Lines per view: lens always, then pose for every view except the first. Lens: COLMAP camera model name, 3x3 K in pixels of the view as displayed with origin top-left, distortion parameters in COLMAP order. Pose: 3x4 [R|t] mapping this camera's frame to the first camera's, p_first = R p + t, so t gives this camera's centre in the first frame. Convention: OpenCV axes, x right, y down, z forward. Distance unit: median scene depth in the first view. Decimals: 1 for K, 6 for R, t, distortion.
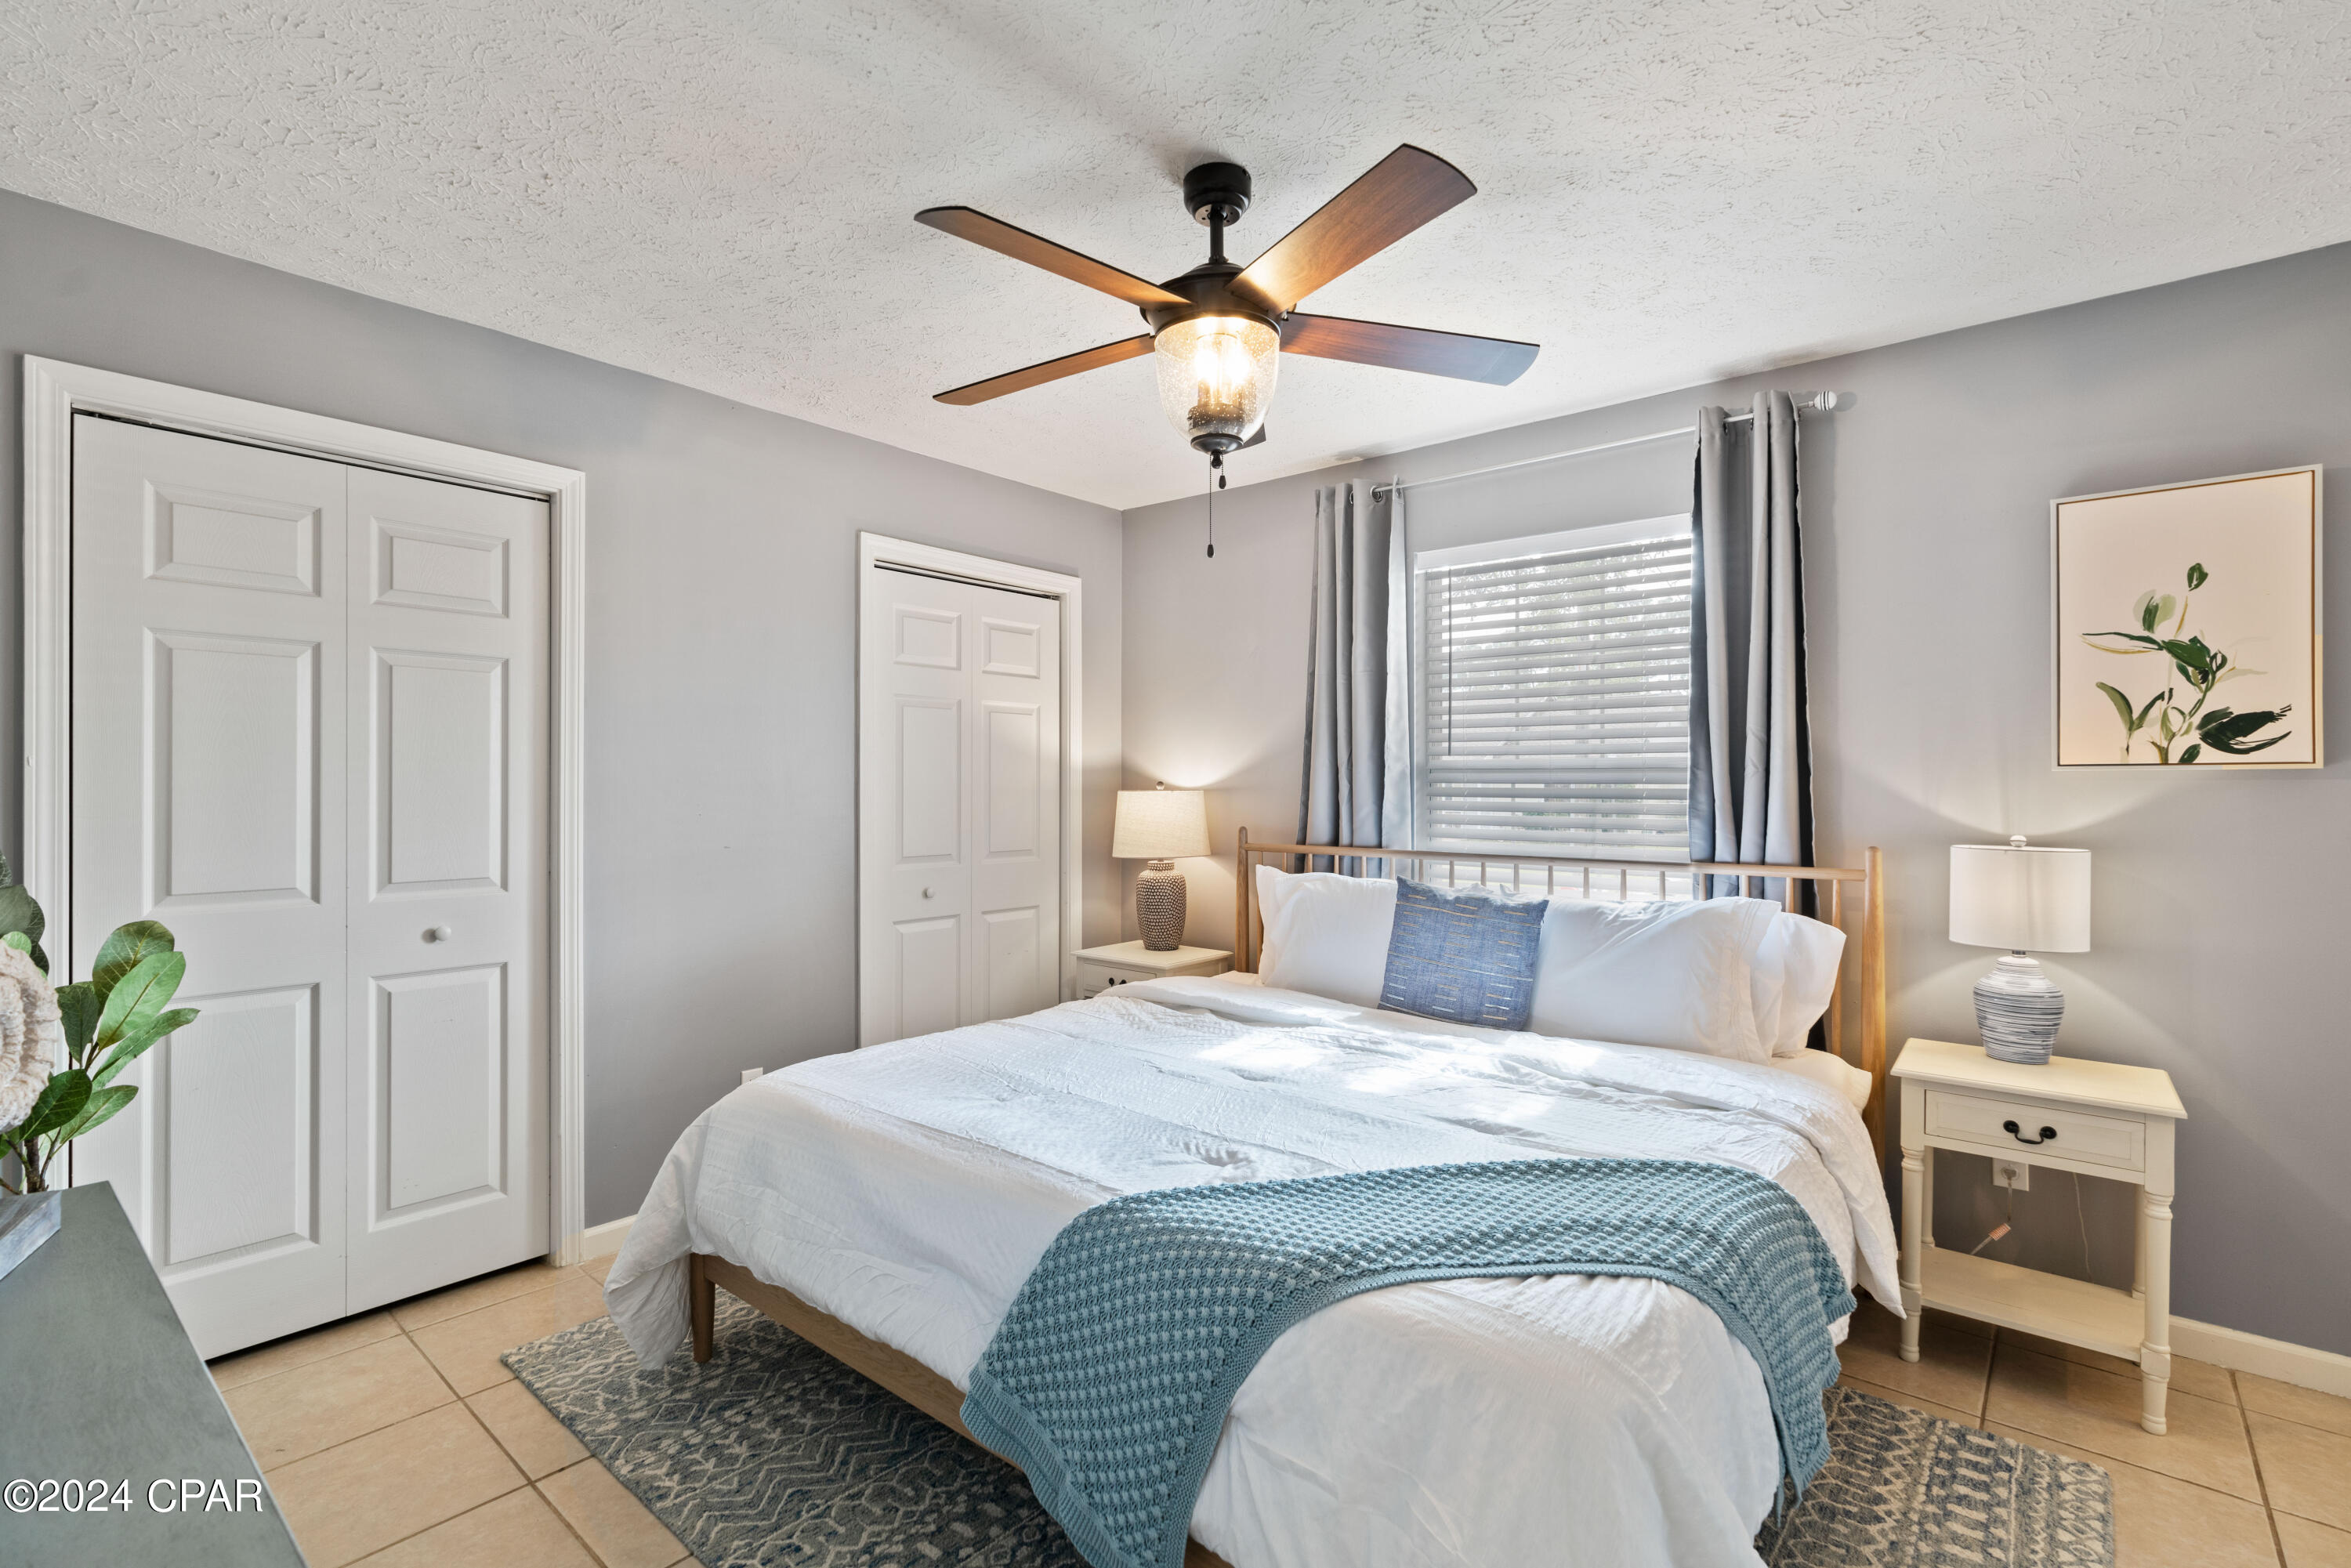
lens RADIAL K [[1062.4, 0, 1177.4], [0, 1062.4, 787.3], [0, 0, 1]] dist [-0.006095, 0.003897]
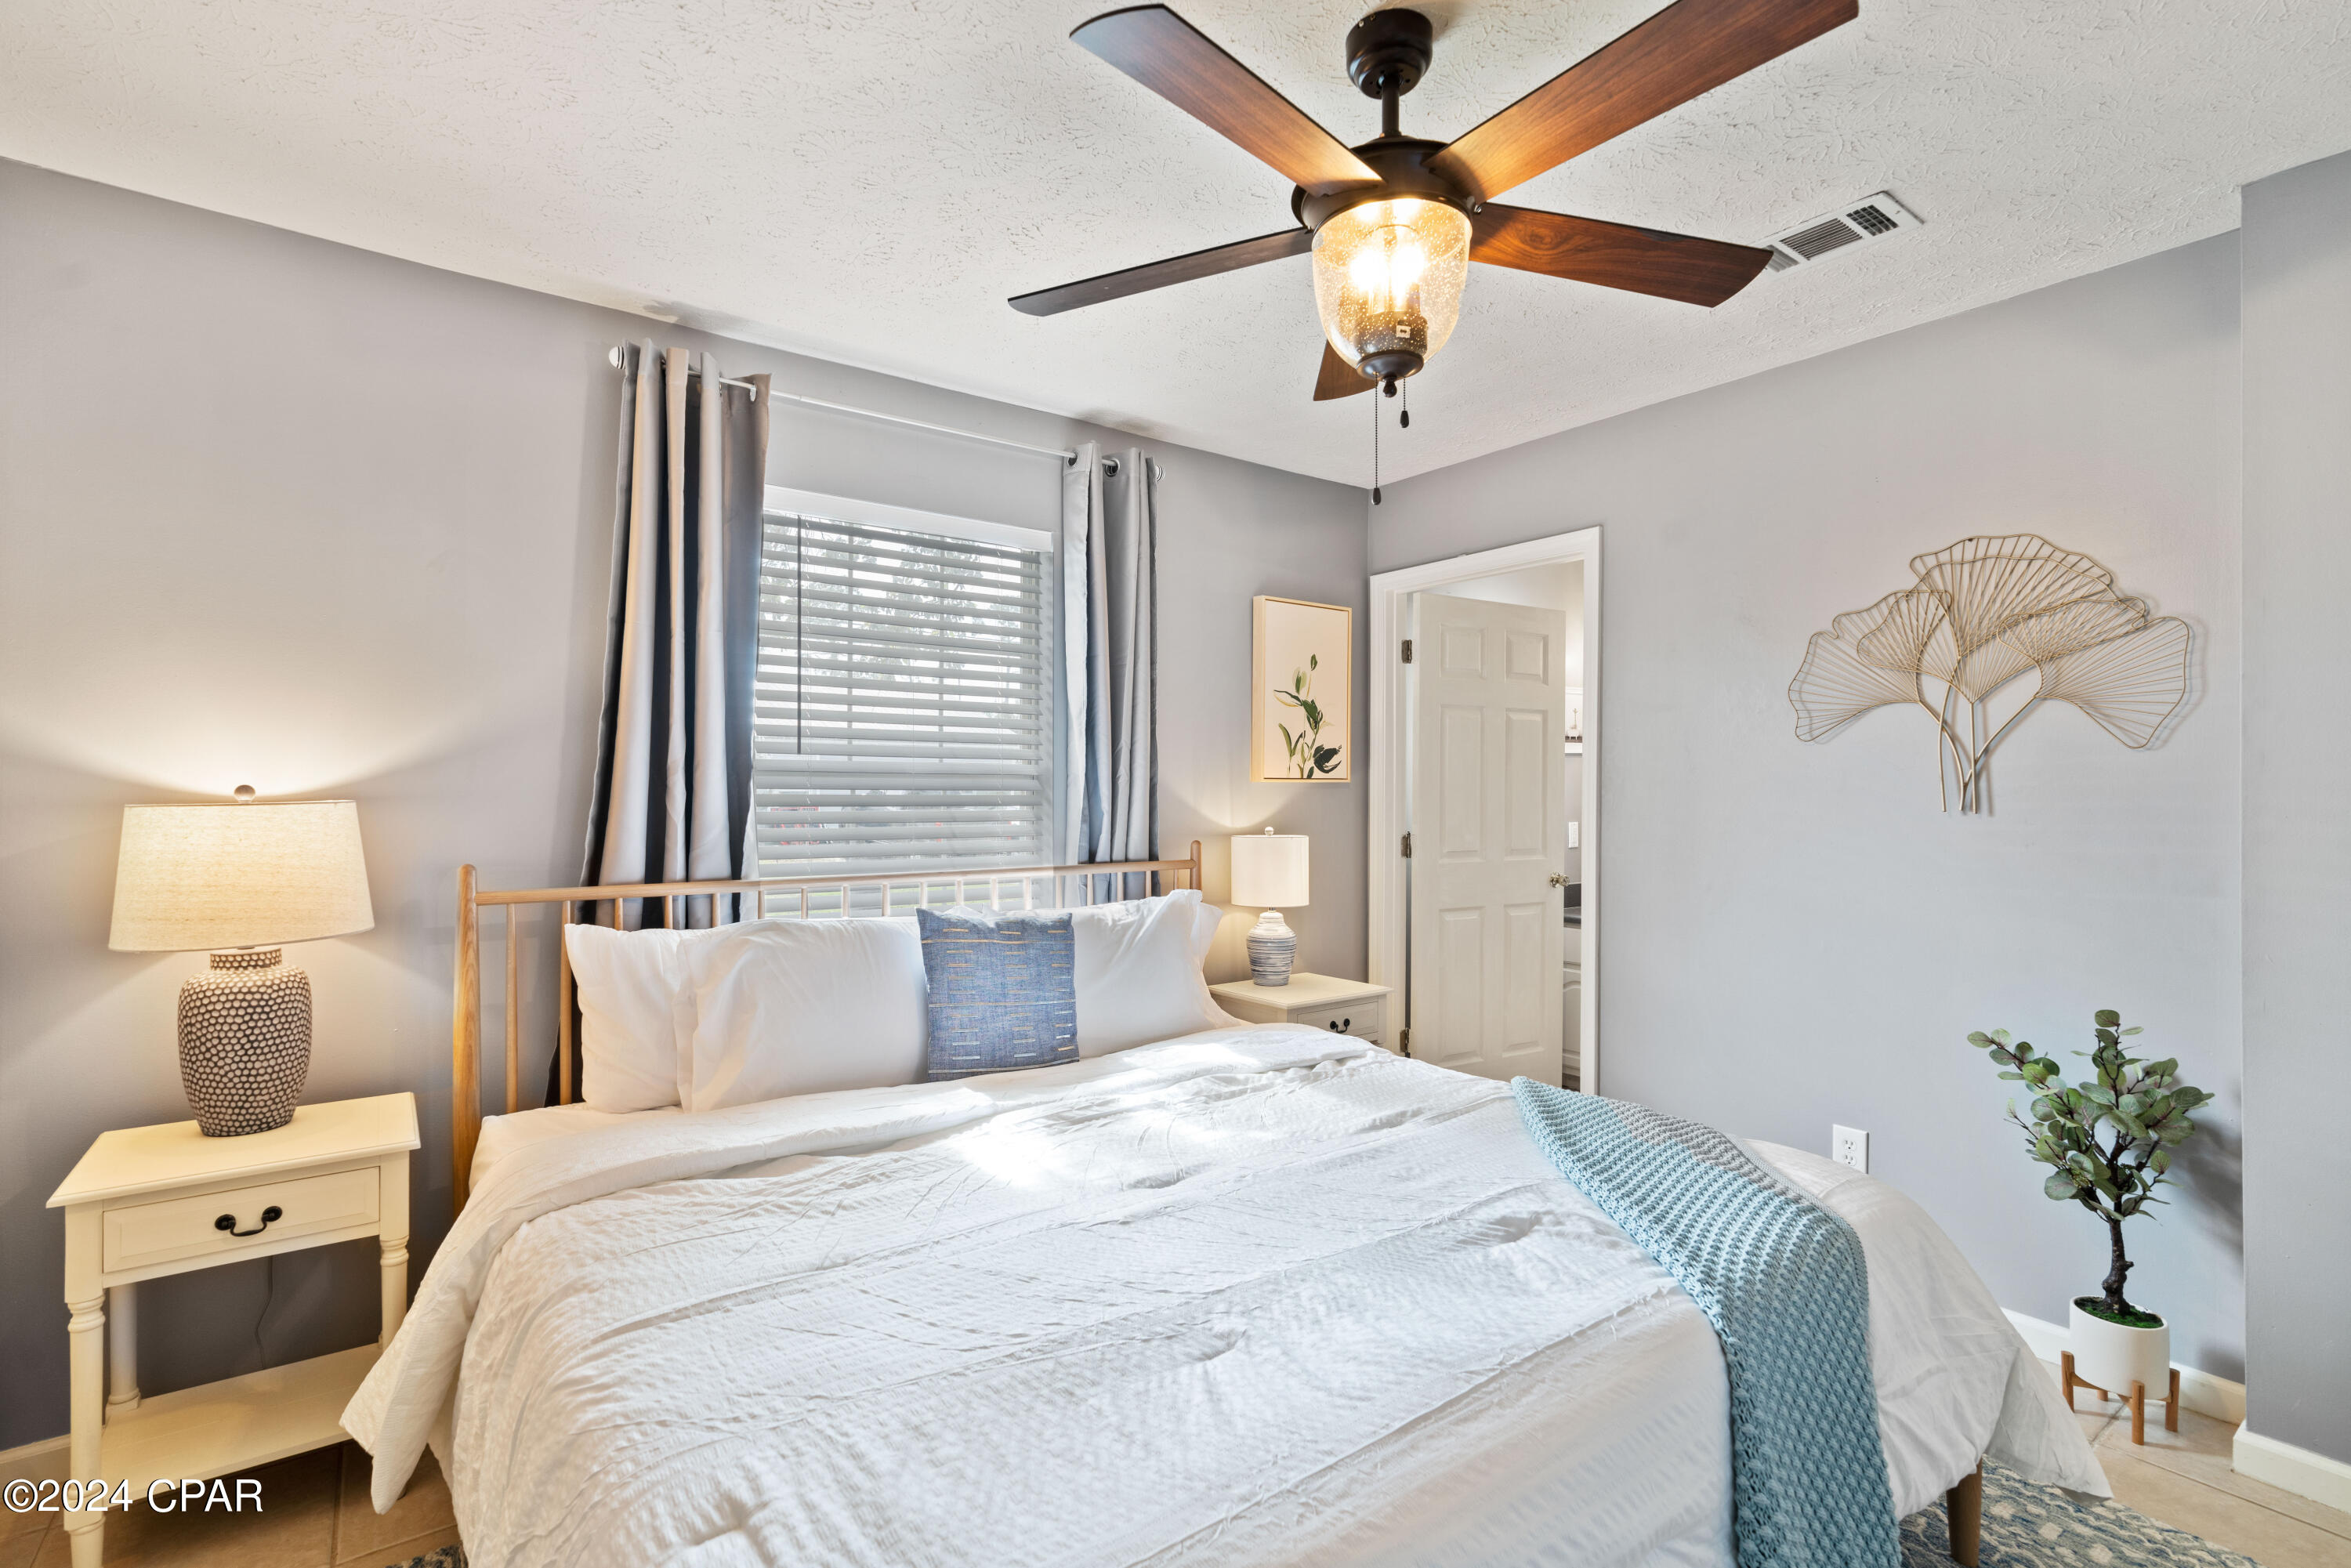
lens RADIAL K [[1062.4, 0, 1180.6], [0, 1062.4, 773.9], [0, 0, 1]] dist [-0.006095, 0.003897]
pose [[0.243733, 0.023134, 0.969566, -0.609573], [0.007822, 0.999636, -0.025817, 0.009707], [-0.969811, 0.013877, 0.243463, 0.763892]]
